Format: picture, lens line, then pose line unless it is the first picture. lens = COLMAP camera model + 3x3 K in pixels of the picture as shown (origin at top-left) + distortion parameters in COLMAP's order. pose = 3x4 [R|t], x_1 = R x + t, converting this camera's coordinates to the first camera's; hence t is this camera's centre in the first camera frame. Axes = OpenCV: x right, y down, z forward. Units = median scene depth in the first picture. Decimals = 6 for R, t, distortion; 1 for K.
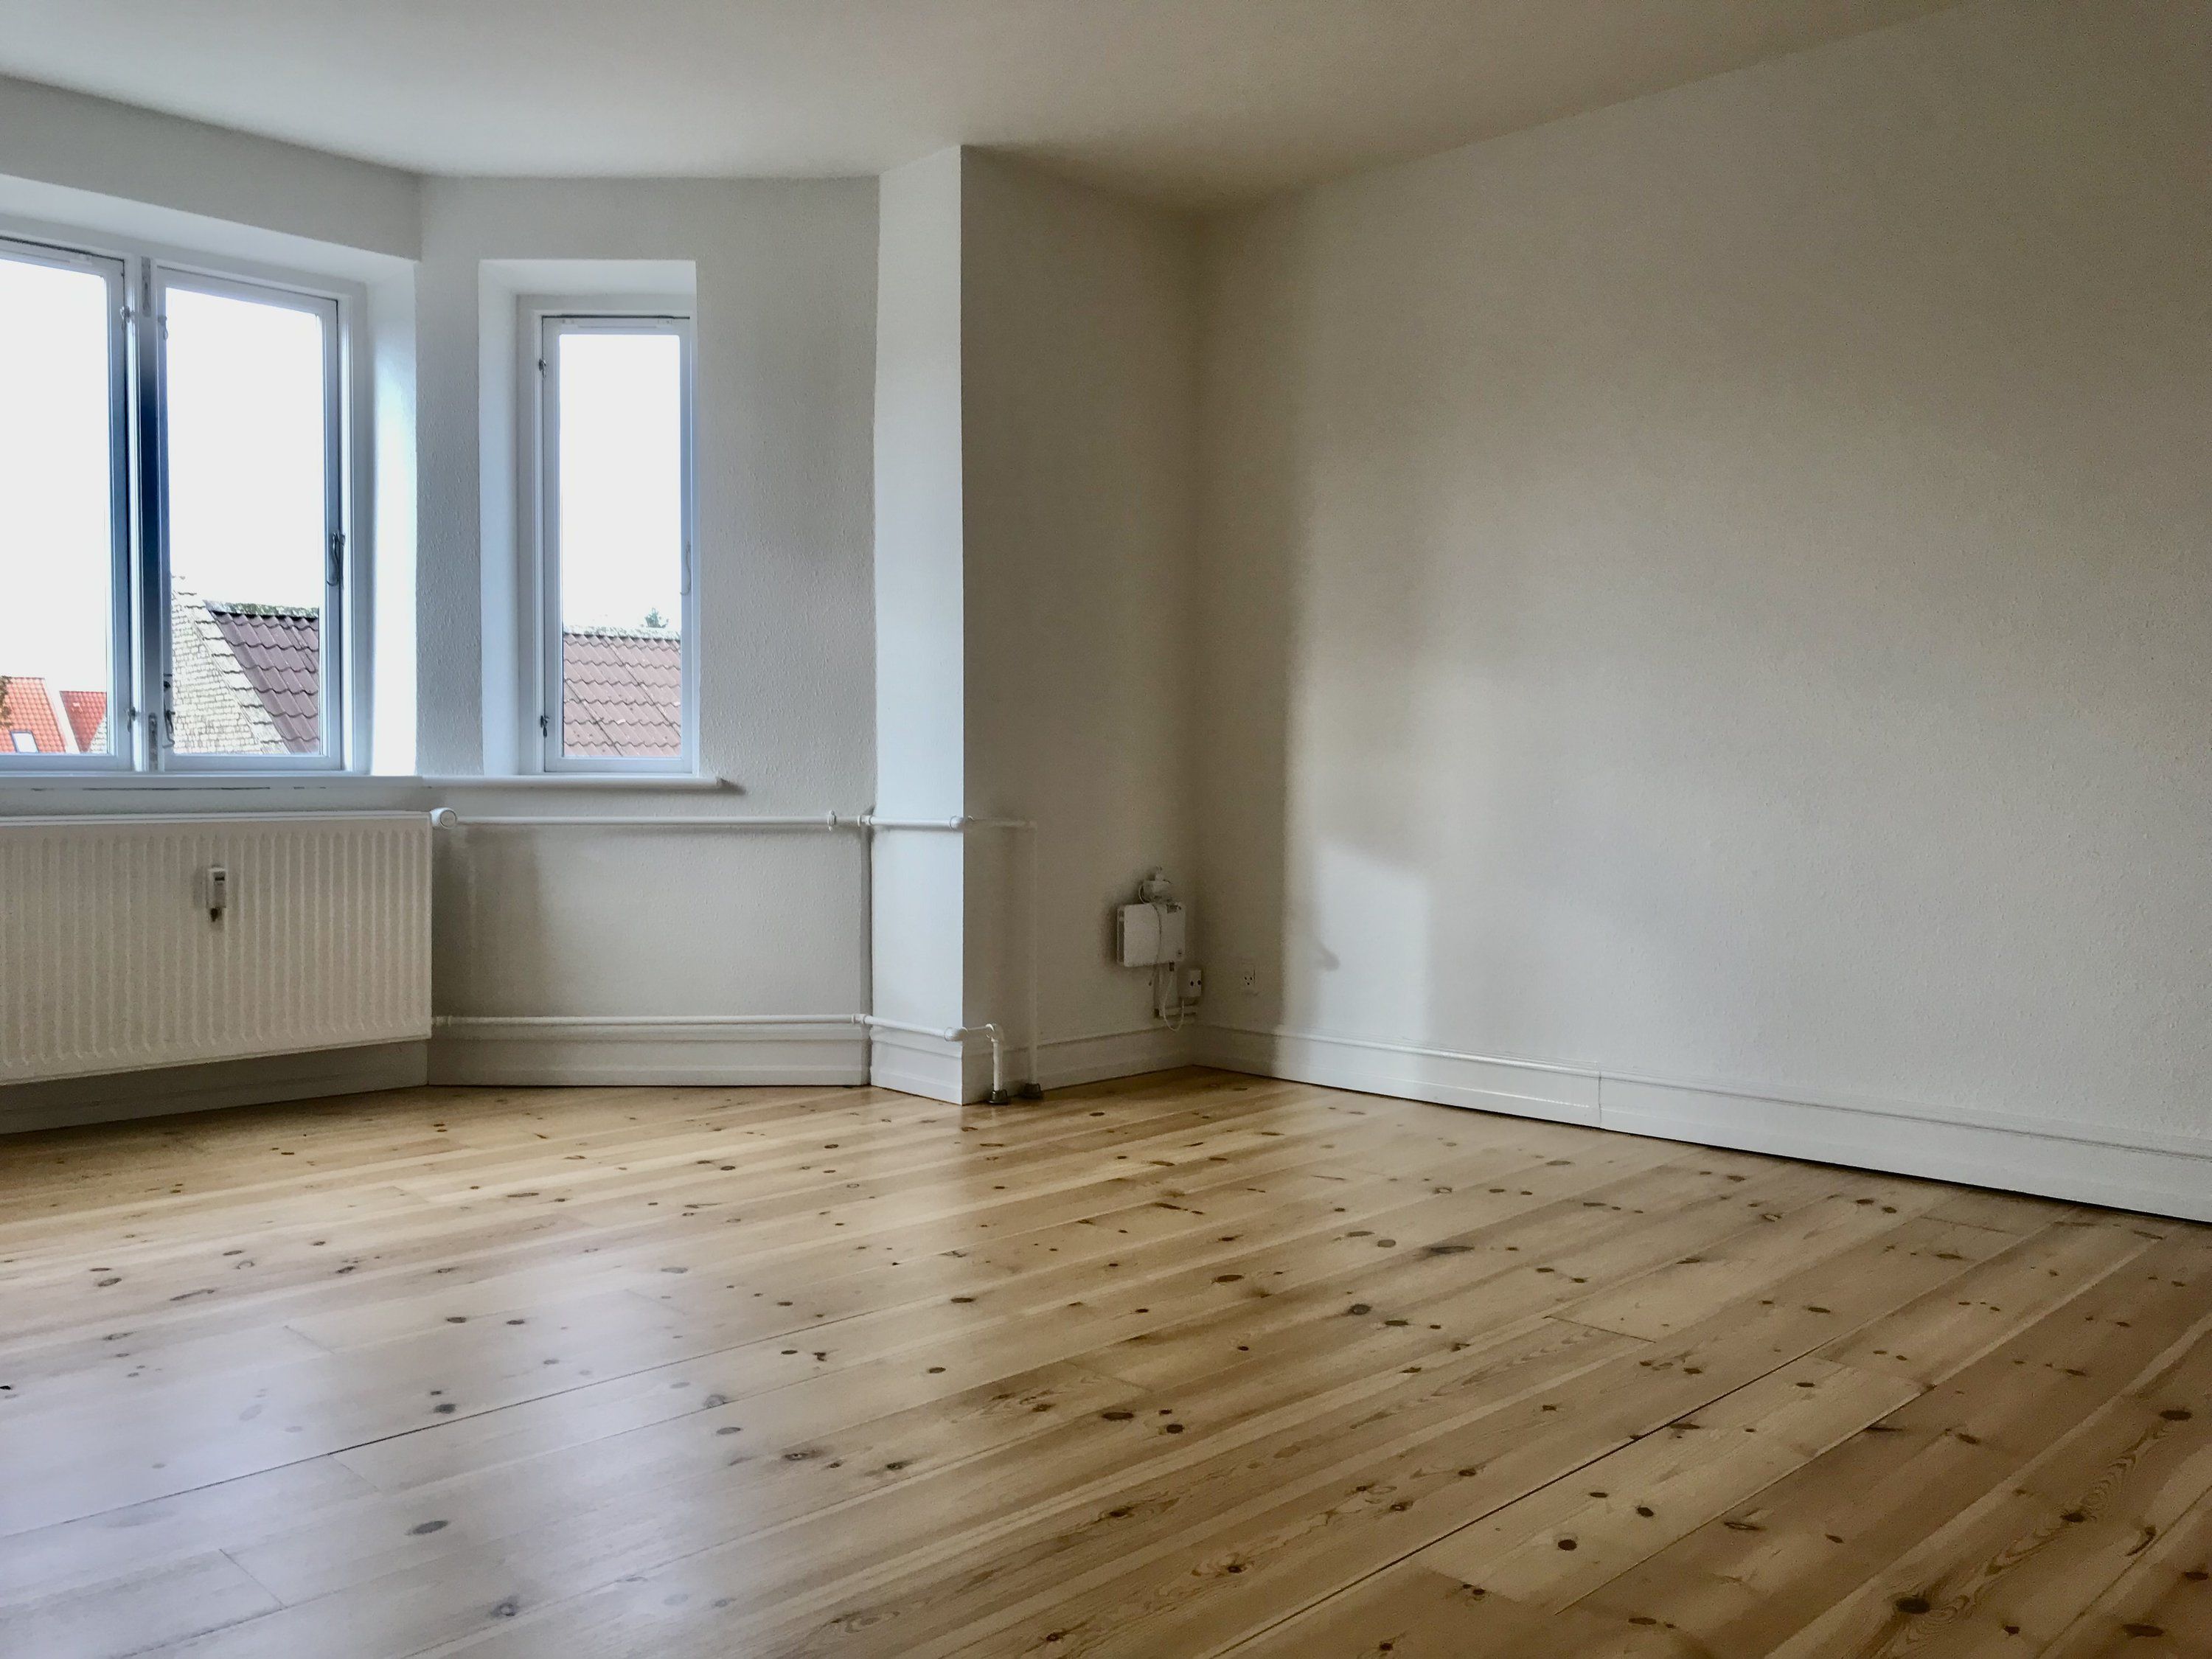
lens RADIAL K [[1821.3, 0, 1113.3], [0, 1821.3, 808.0], [0, 0, 1]] dist [0.038509, -0.011741]
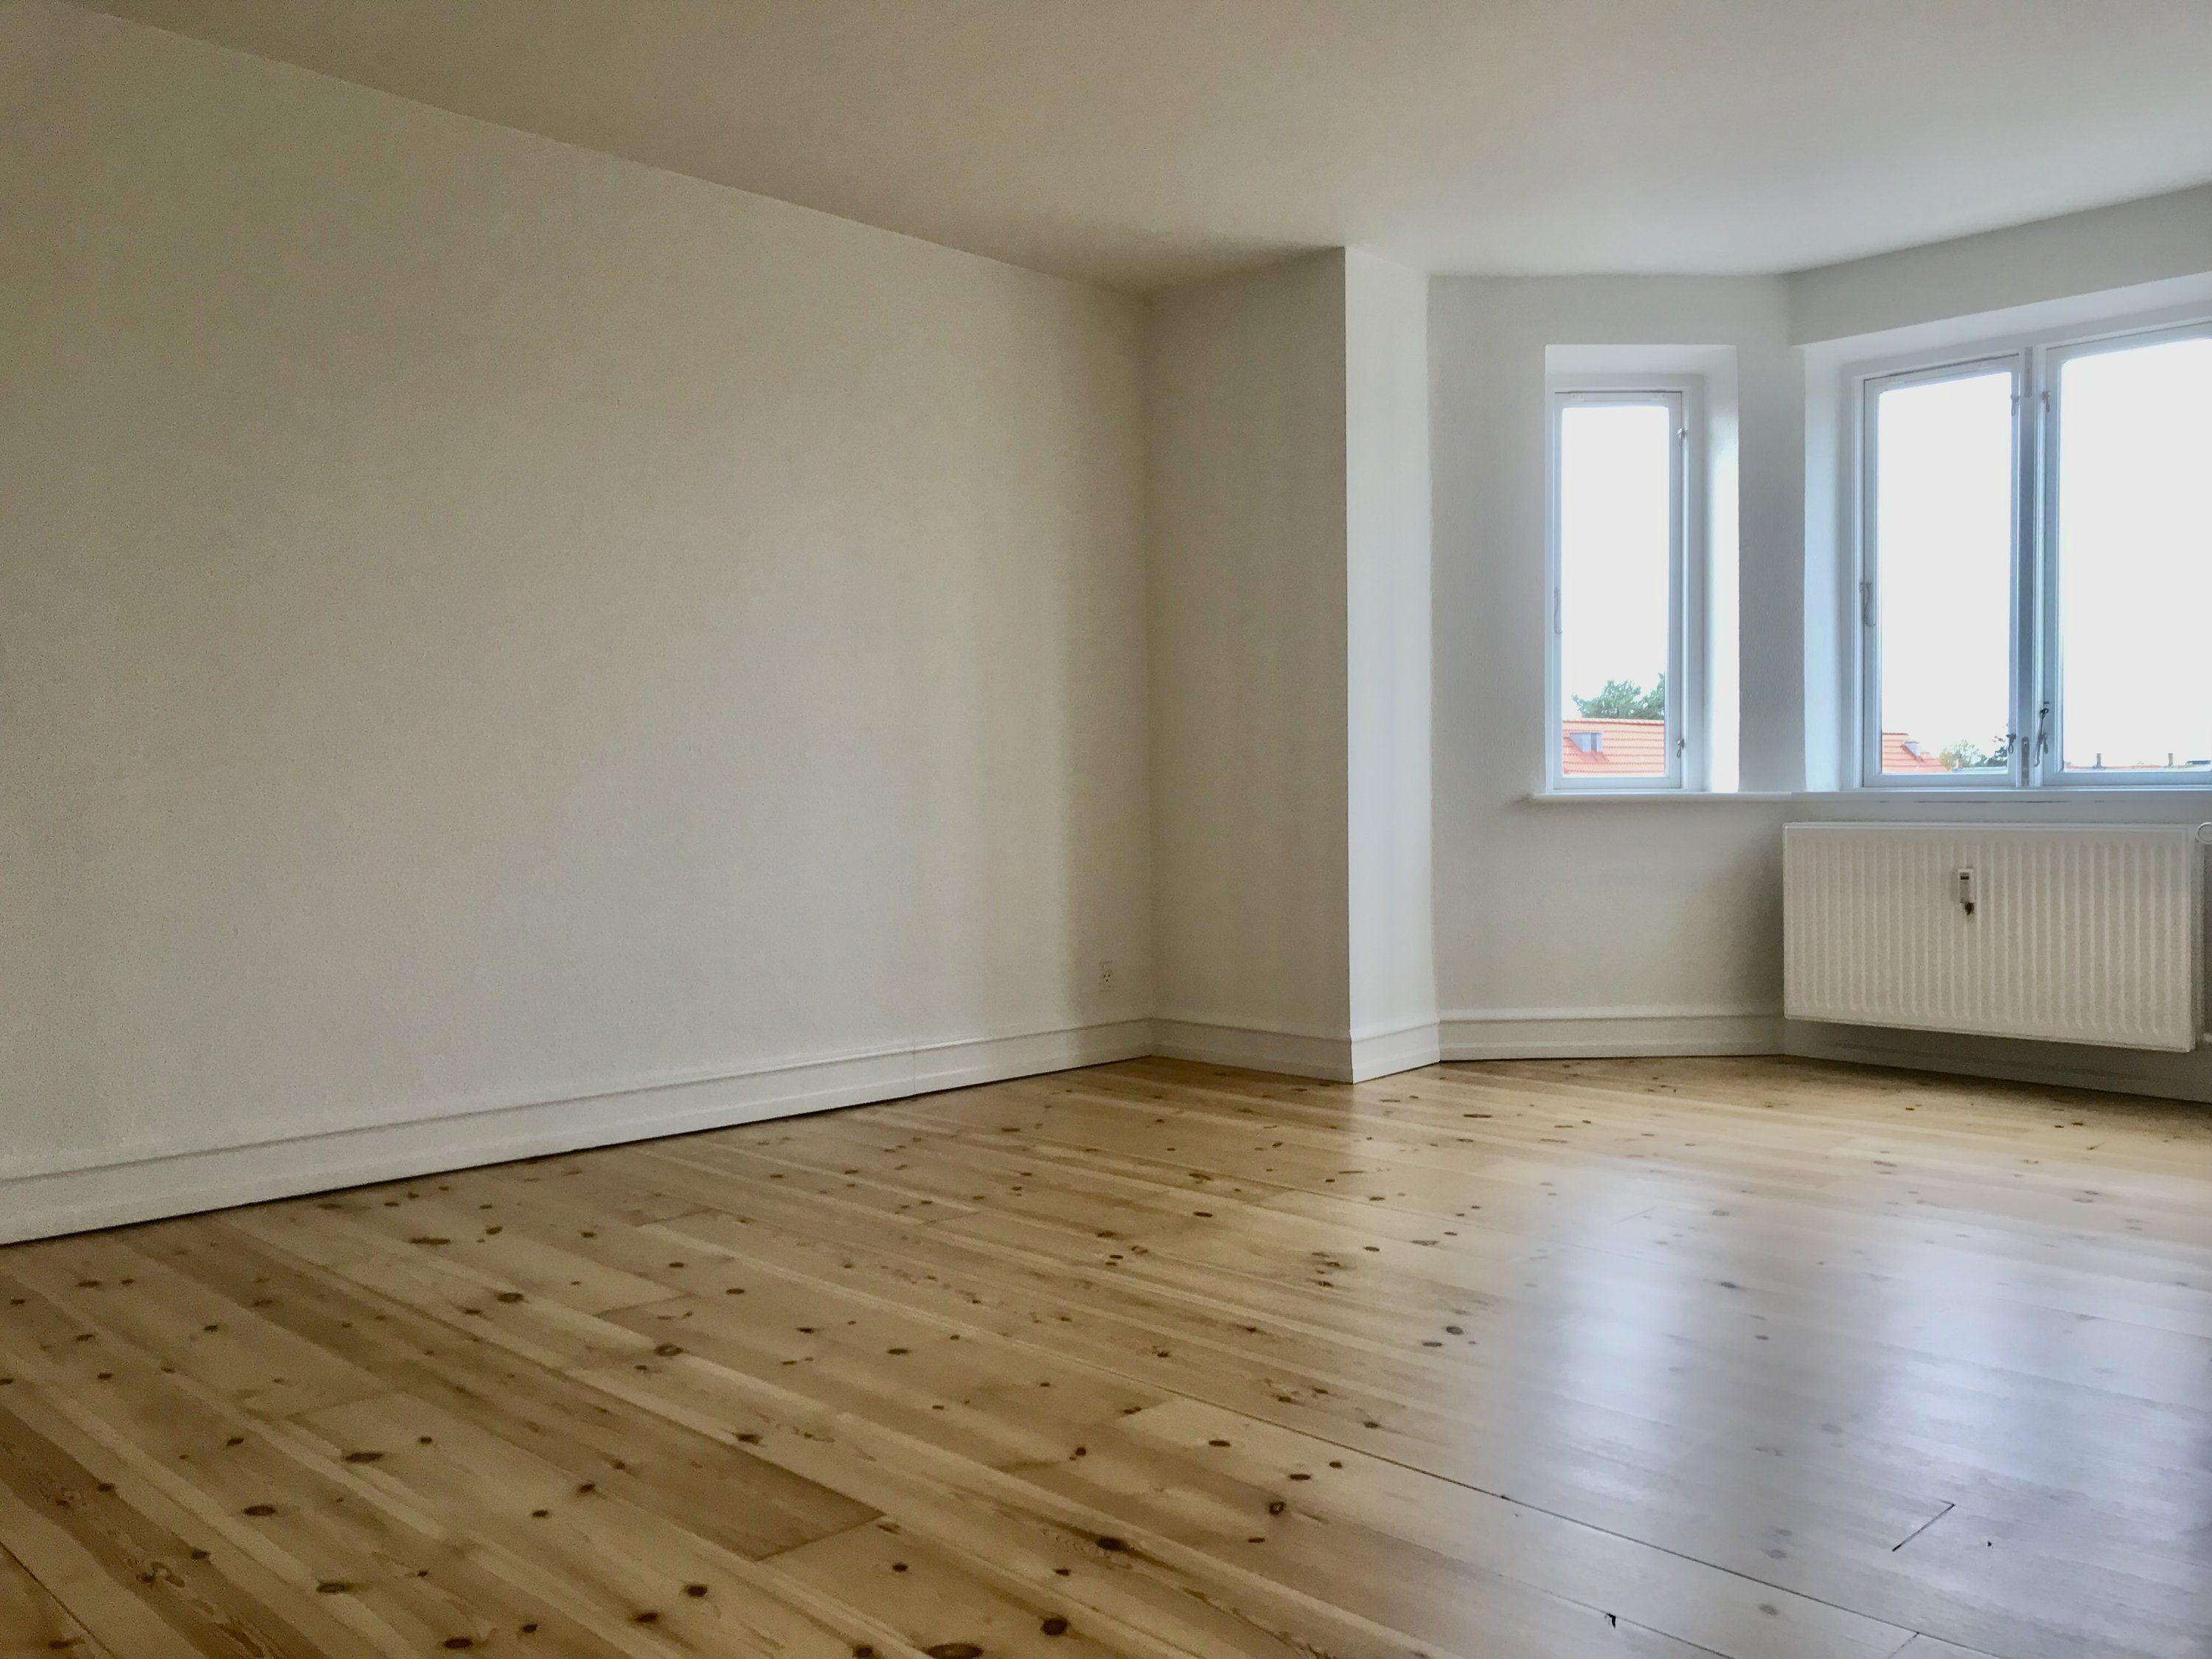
lens RADIAL K [[1821.3, 0, 1103.7], [0, 1821.3, 830.1], [0, 0, 1]] dist [0.038509, -0.011741]
pose [[0.003843, 0.021372, -0.999764, 1.118331], [-0.021049, 0.999552, 0.021286, -0.008898], [0.999771, 0.020963, 0.004292, 0.729263]]
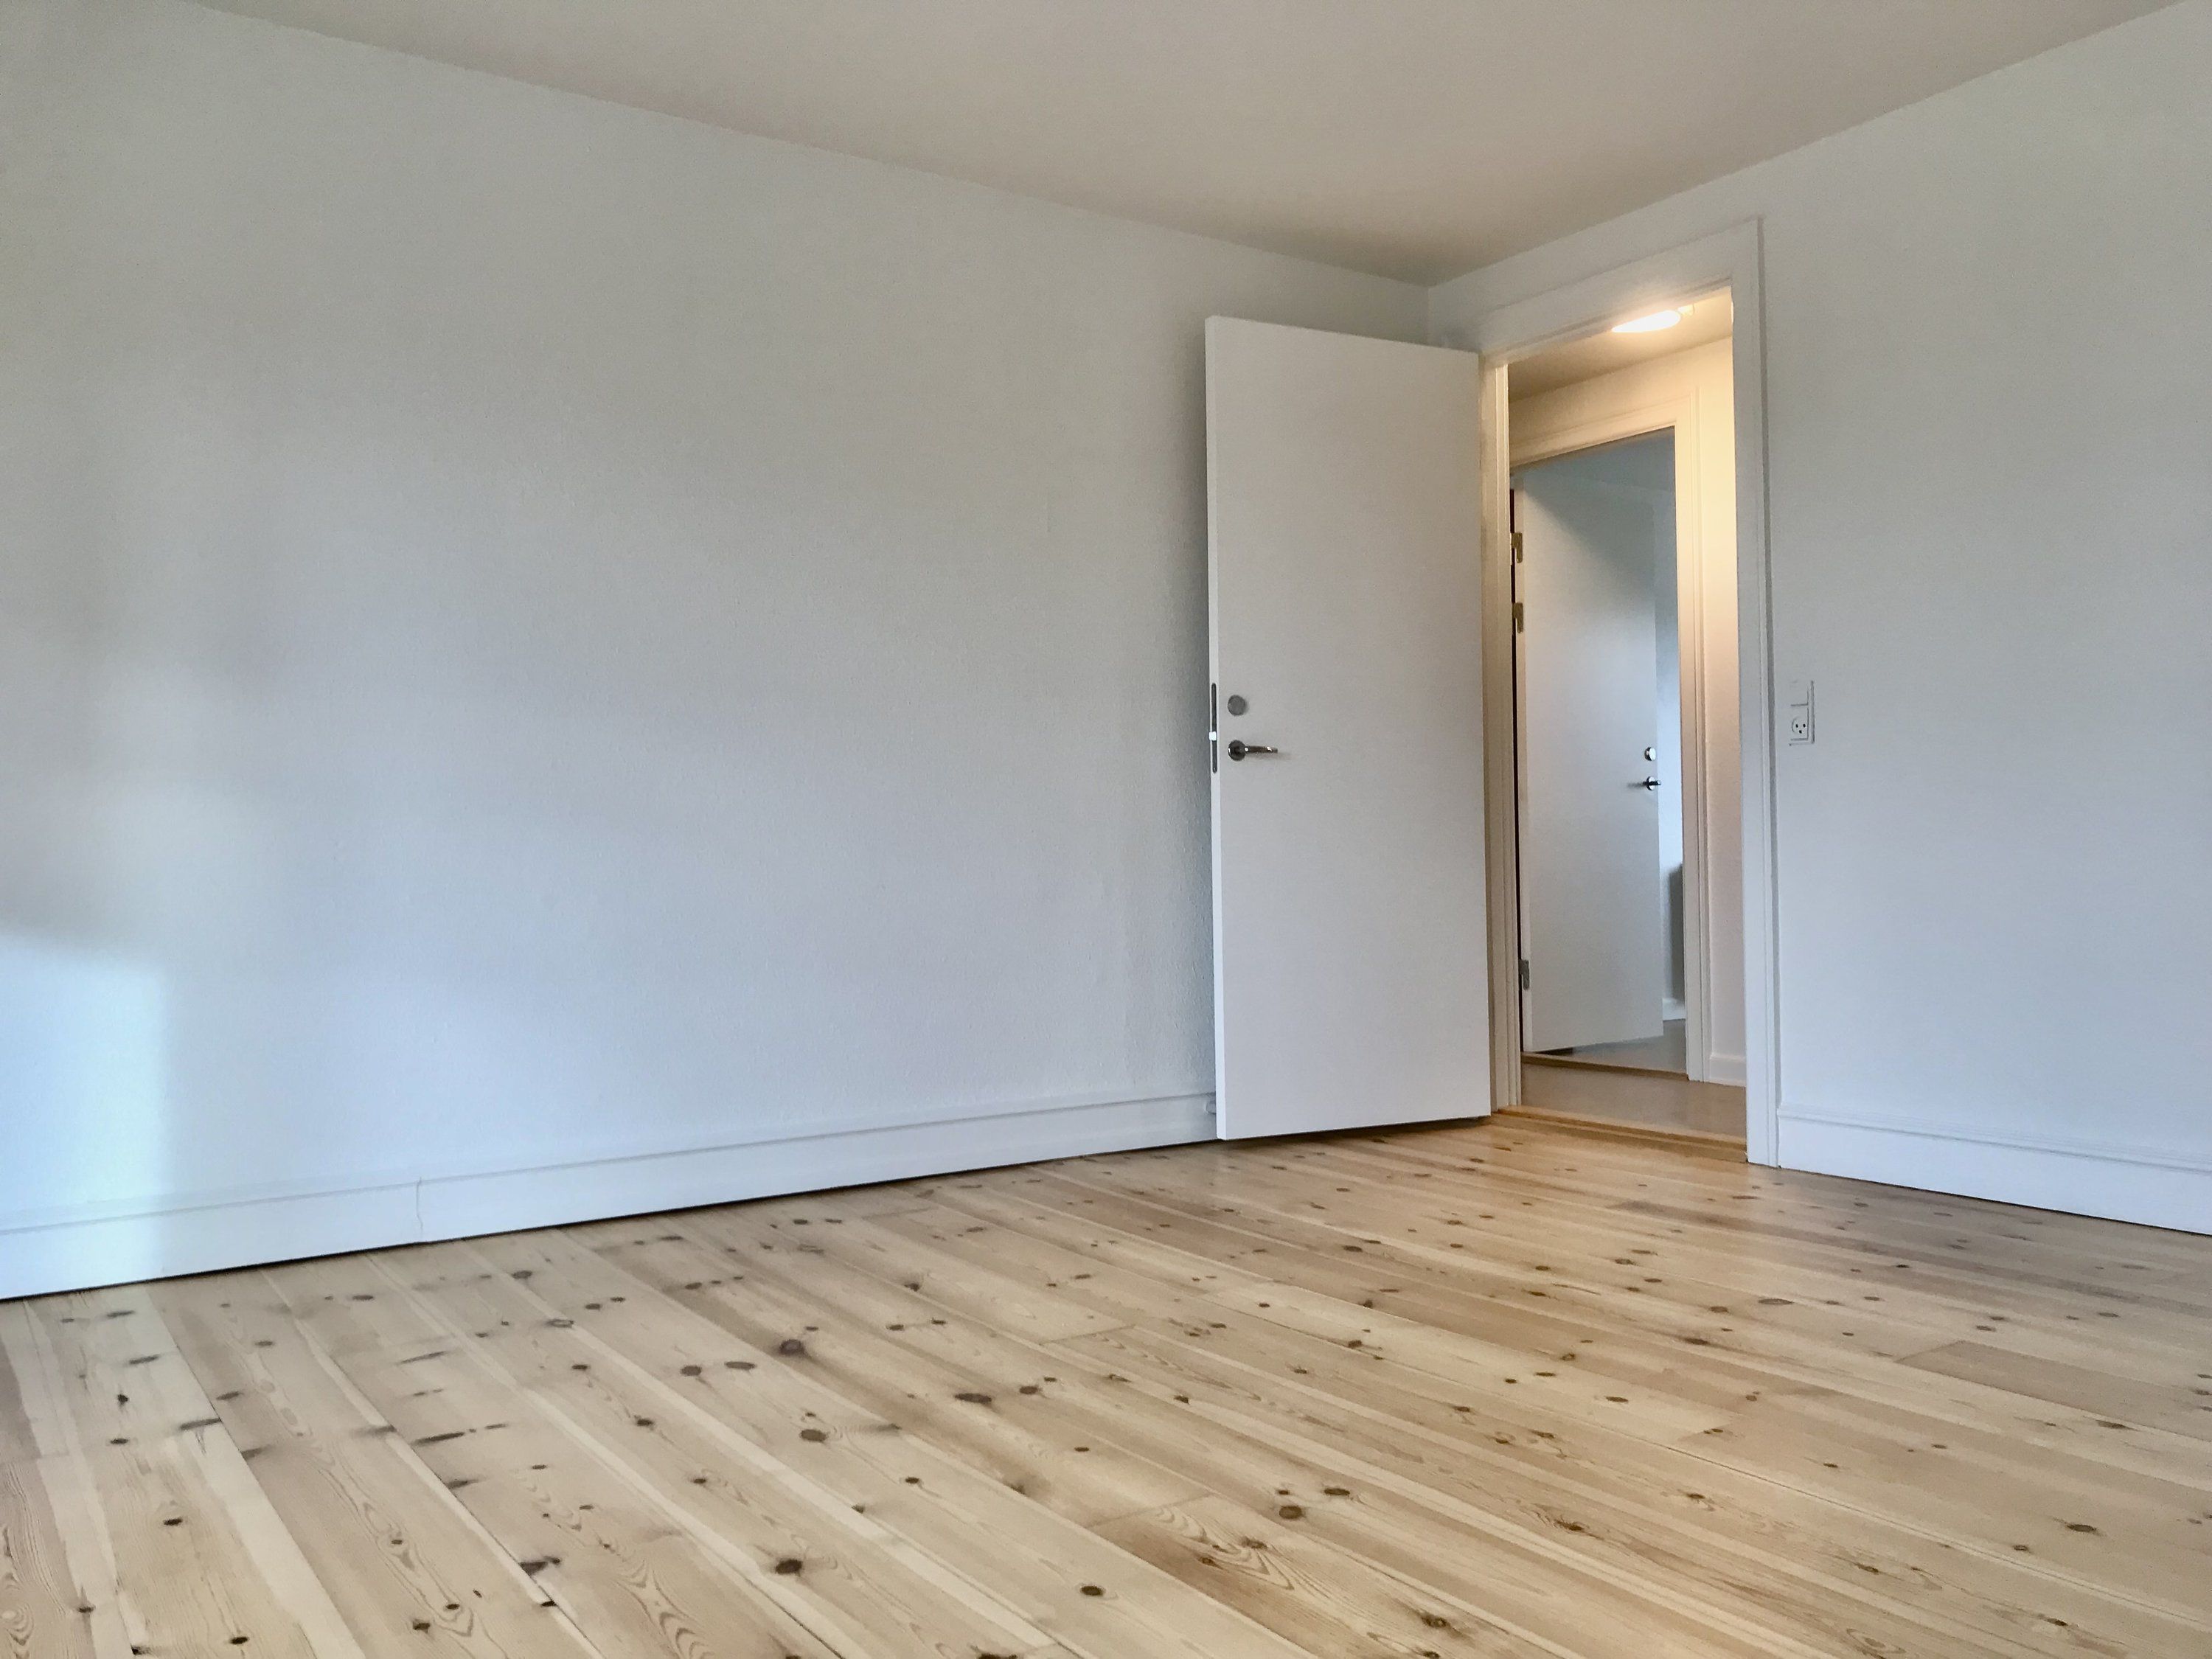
lens RADIAL K [[1821.3, 0, 1111.2], [0, 1821.3, 829.9], [0, 0, 1]] dist [0.038509, -0.011741]
pose [[0.192460, 0.012835, 0.981221, -0.827704], [0.038661, 0.999039, -0.020651, 0.024180], [-0.980543, 0.041910, 0.191779, 0.863791]]
